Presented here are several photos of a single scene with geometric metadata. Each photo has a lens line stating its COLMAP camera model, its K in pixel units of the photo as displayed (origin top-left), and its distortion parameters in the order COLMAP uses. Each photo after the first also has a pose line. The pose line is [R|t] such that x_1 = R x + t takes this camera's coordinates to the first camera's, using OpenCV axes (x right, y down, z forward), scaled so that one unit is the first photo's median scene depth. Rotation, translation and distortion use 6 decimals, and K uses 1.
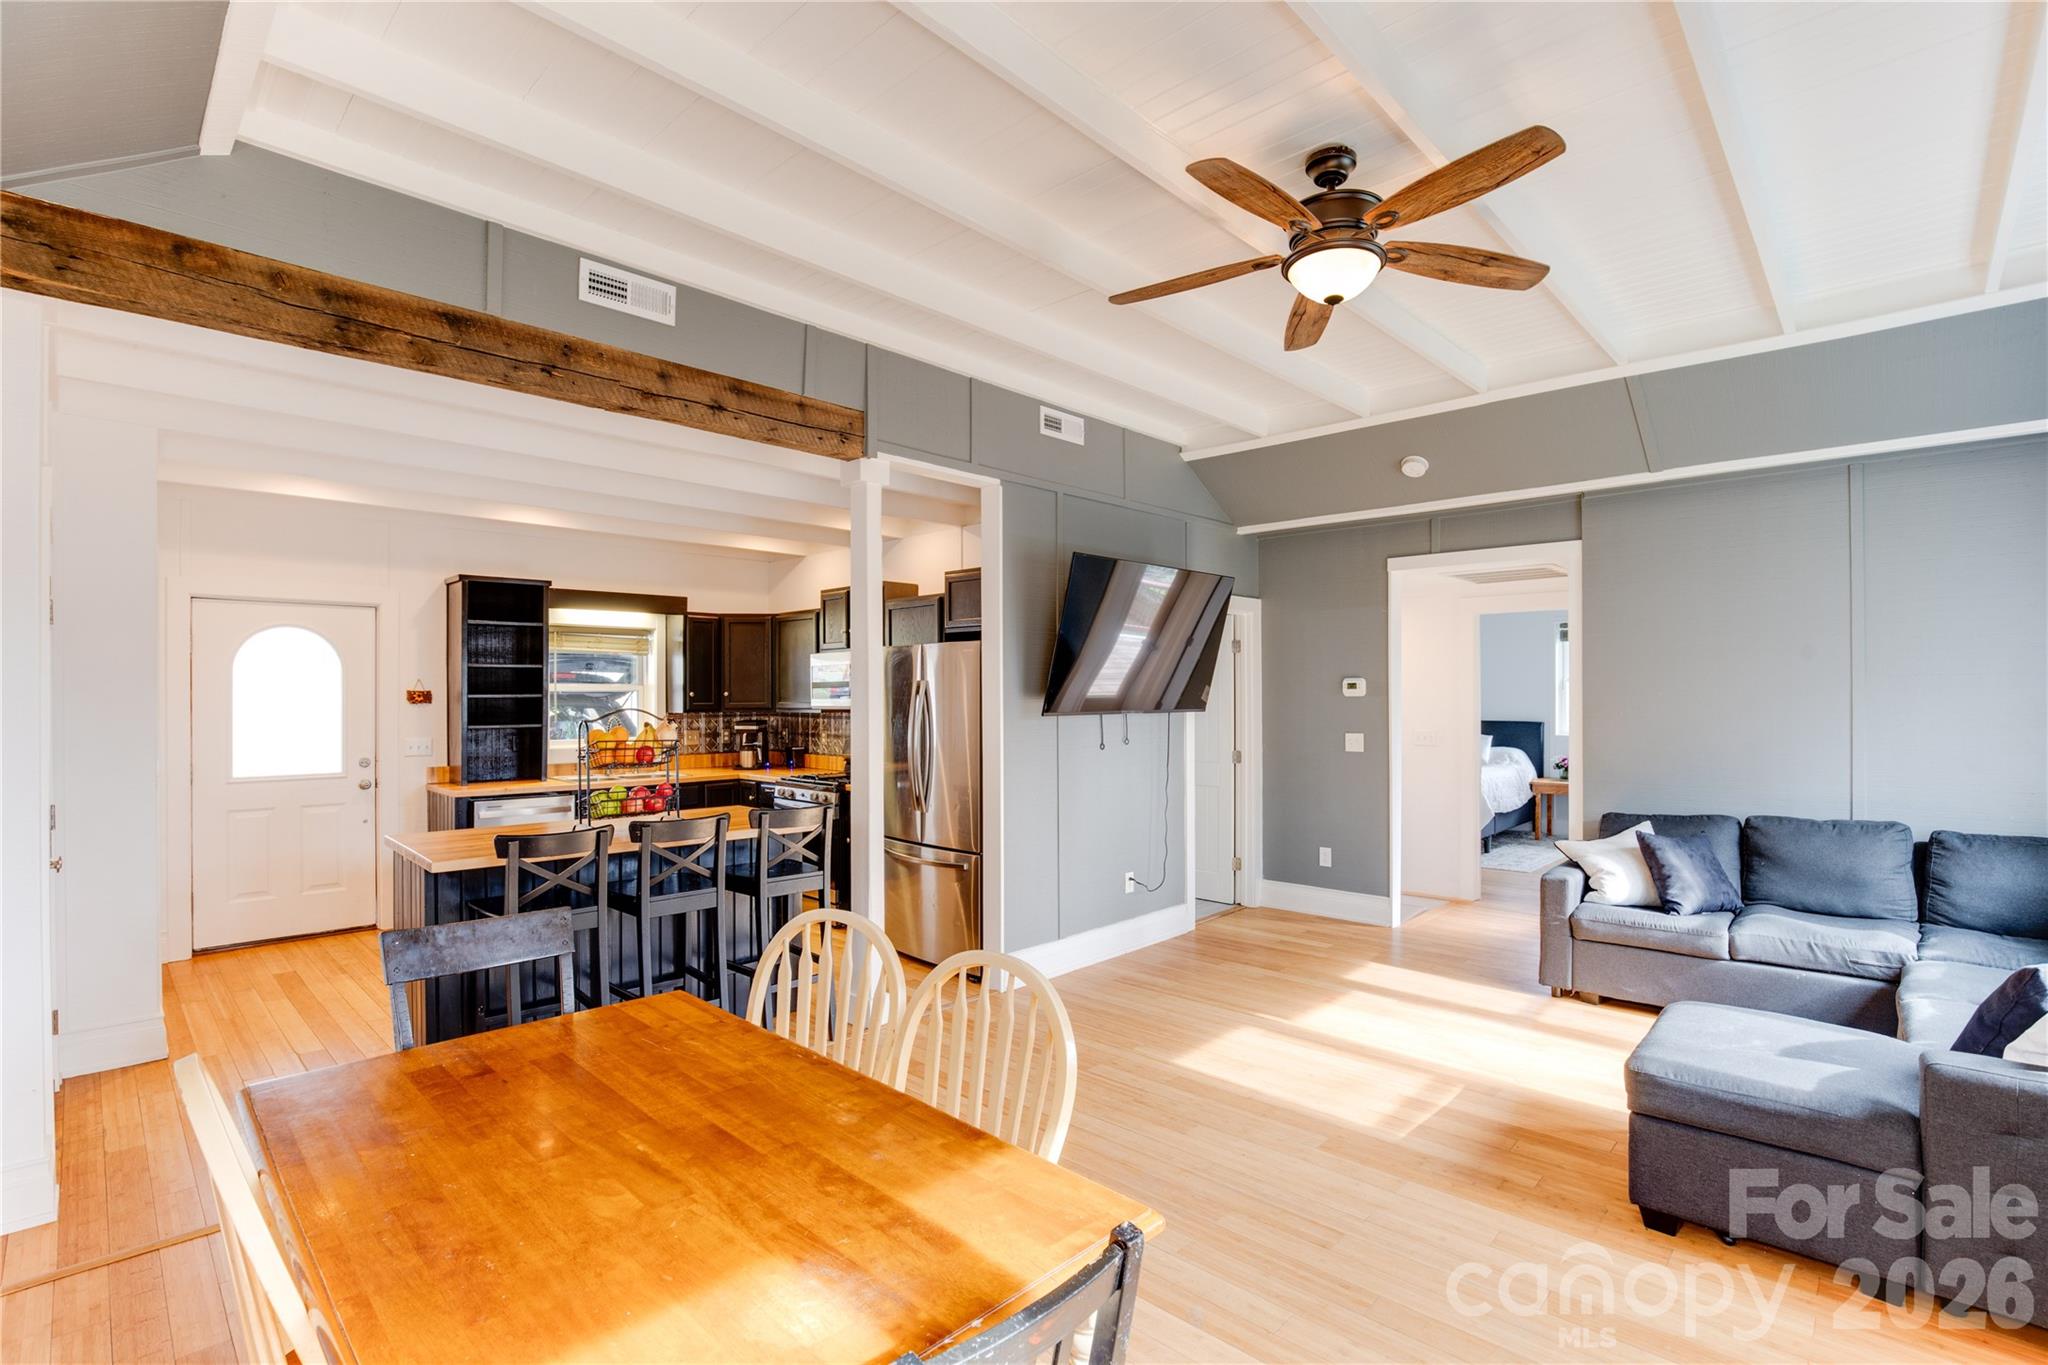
lens RADIAL K [[937.7, 0, 1035.6], [0, 937.7, 696.1], [0, 0, 1]] dist [-0.030170, 0.001830]
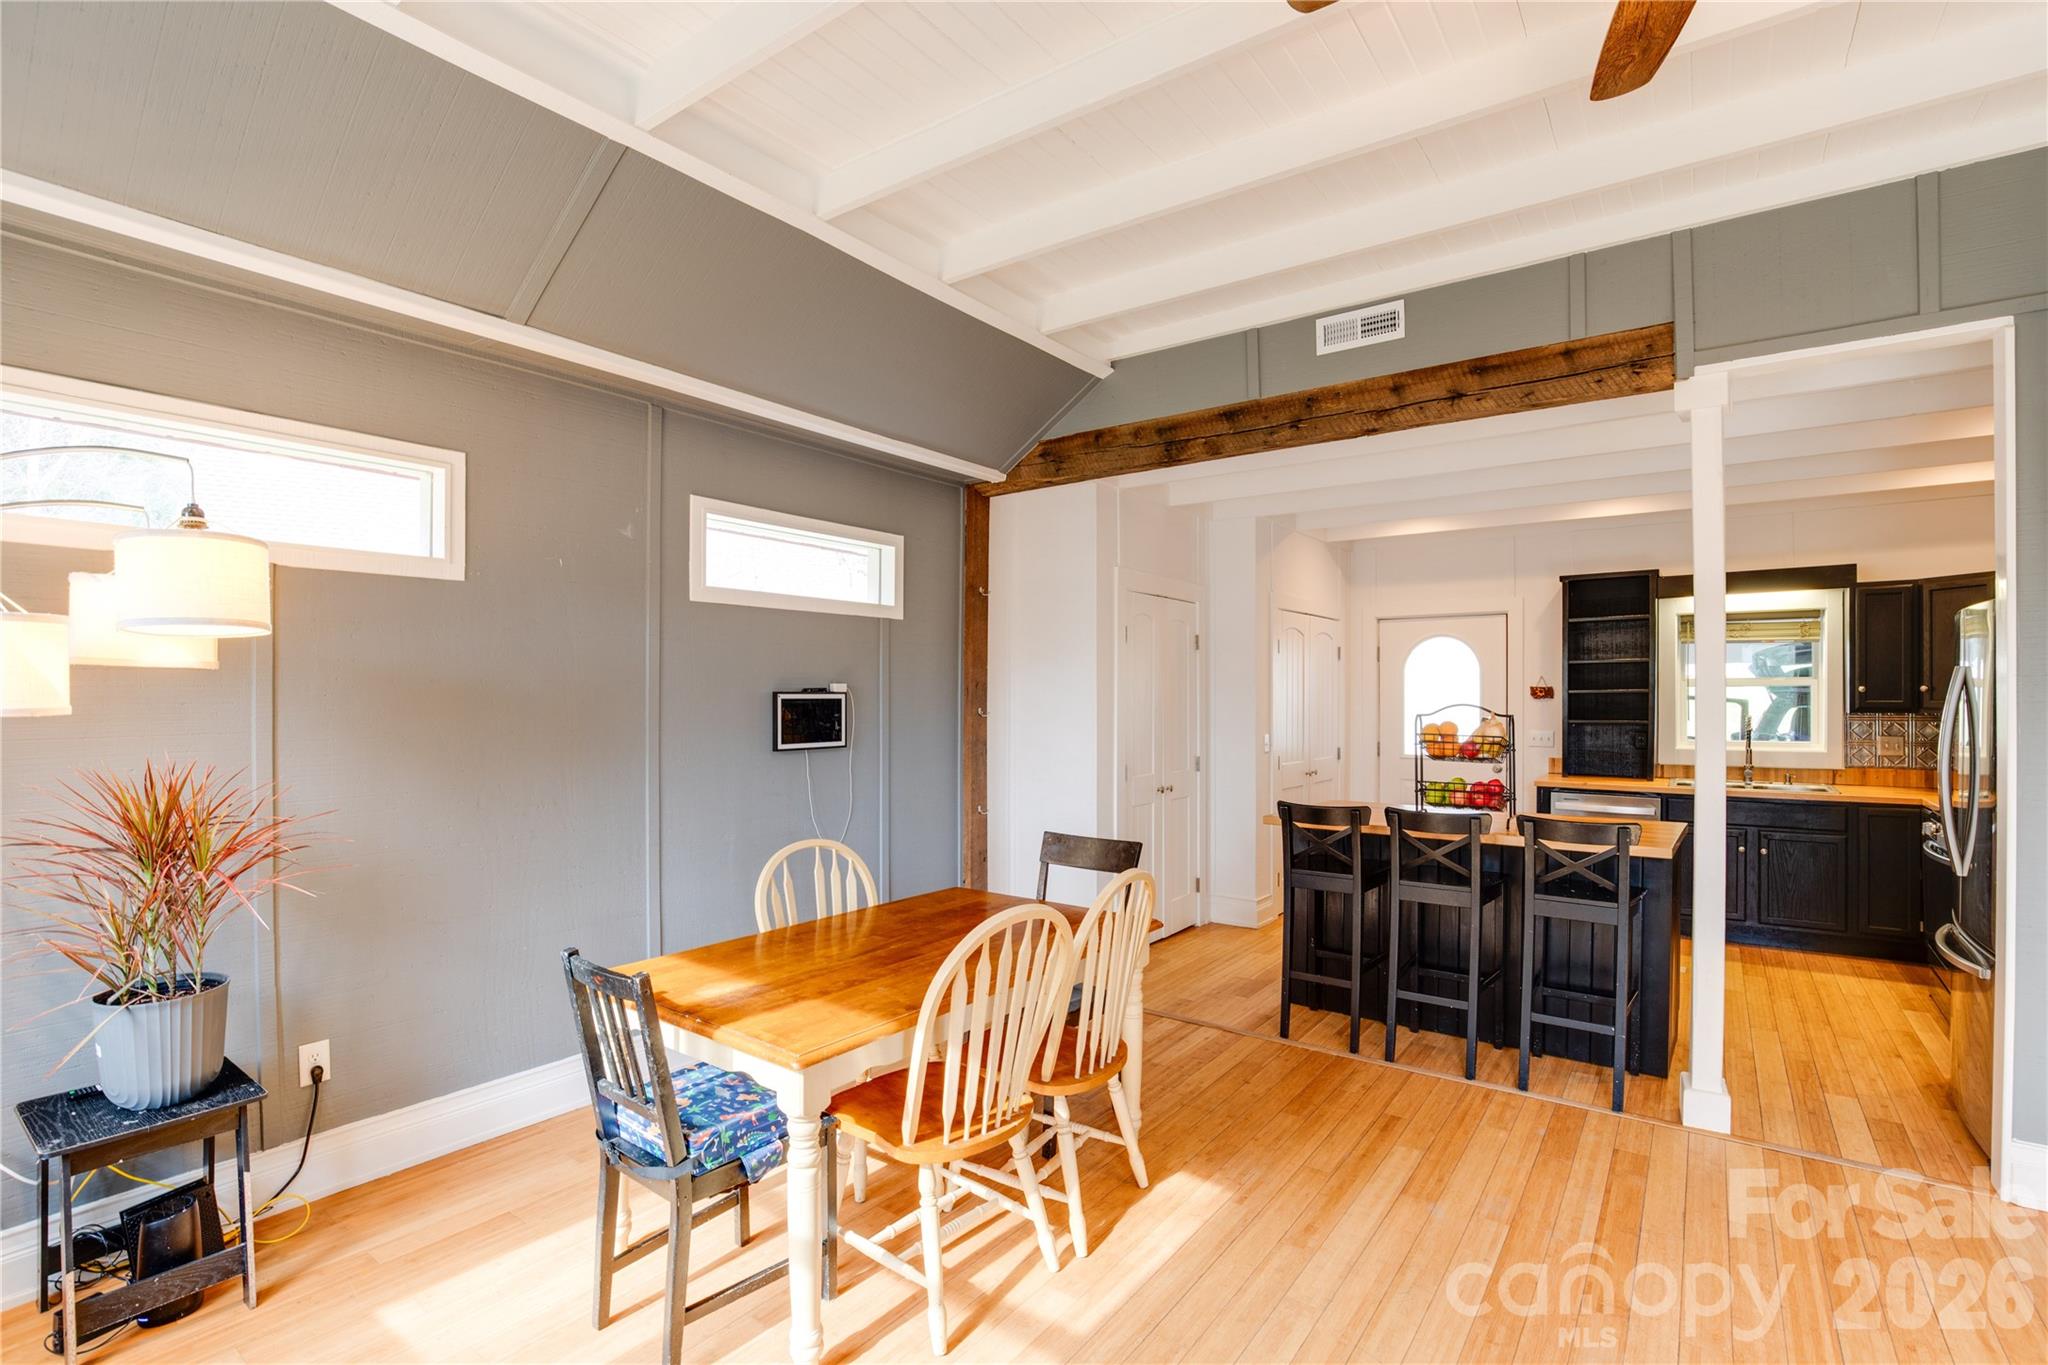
lens RADIAL K [[944.4, 0, 1023.8], [0, 944.4, 693.4], [0, 0, 1]] dist [-0.031689, -0.000116]
pose [[0.128915, 0.000484, -0.991656, 0.489777], [0.000725, 1.000000, 0.000583, 0.001311], [0.991655, -0.000795, 0.128915, 0.359508]]
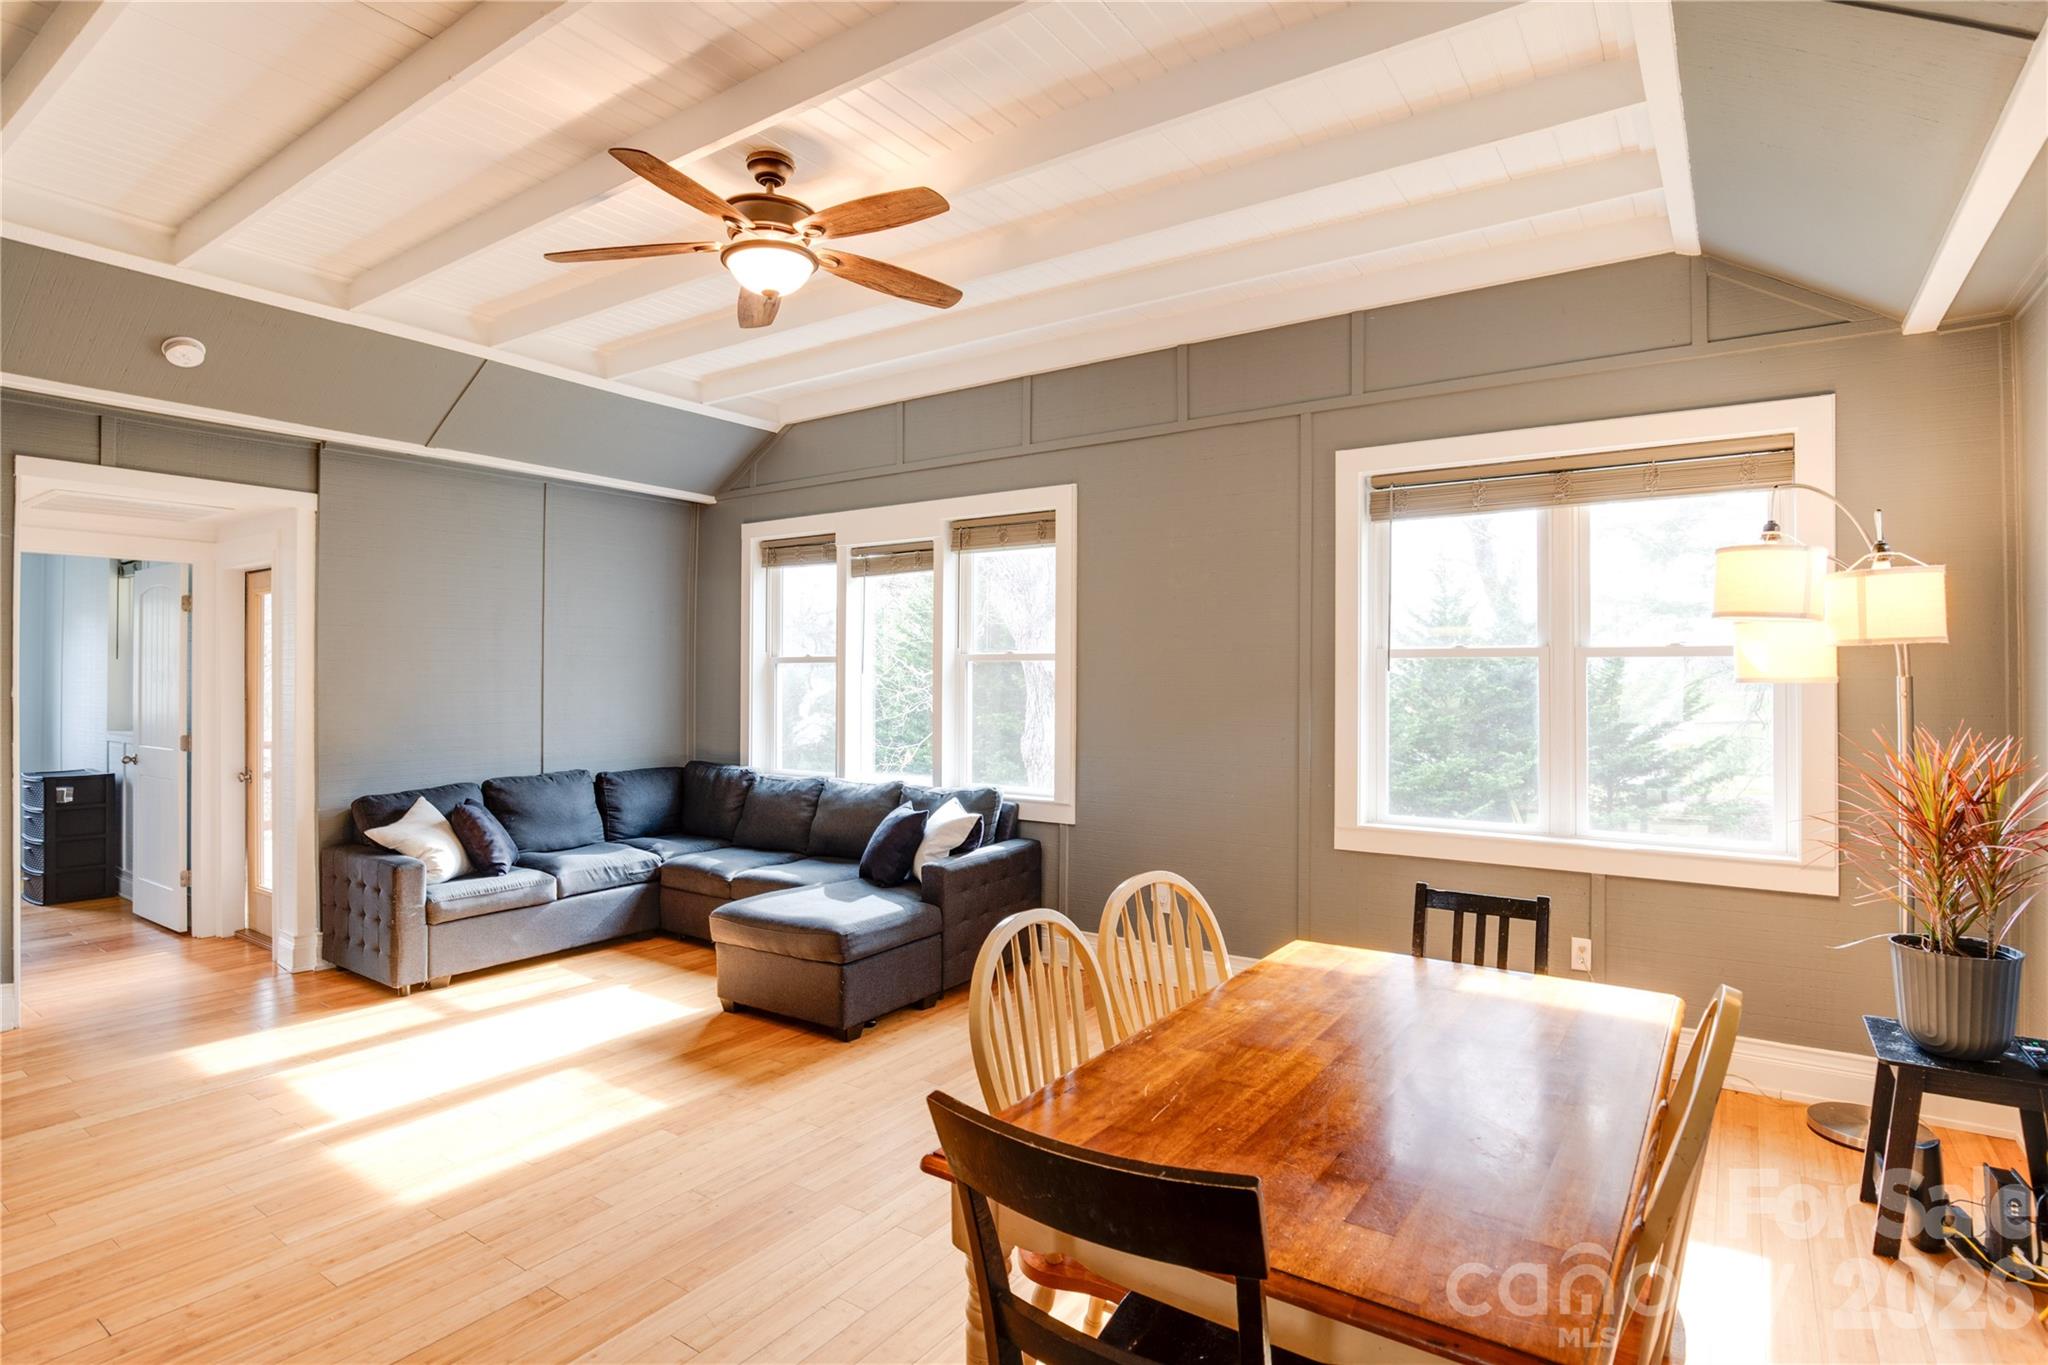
lens RADIAL K [[1035.2, 0, 1035.1], [0, 1035.2, 668.3], [0, 0, 1]] dist [-0.035573, 0.000608]
pose [[-0.157916, 0.009211, 0.987410, -0.573154], [-0.000437, 0.999956, -0.009398, 0.008058], [-0.987452, -0.001916, -0.157905, 0.574331]]
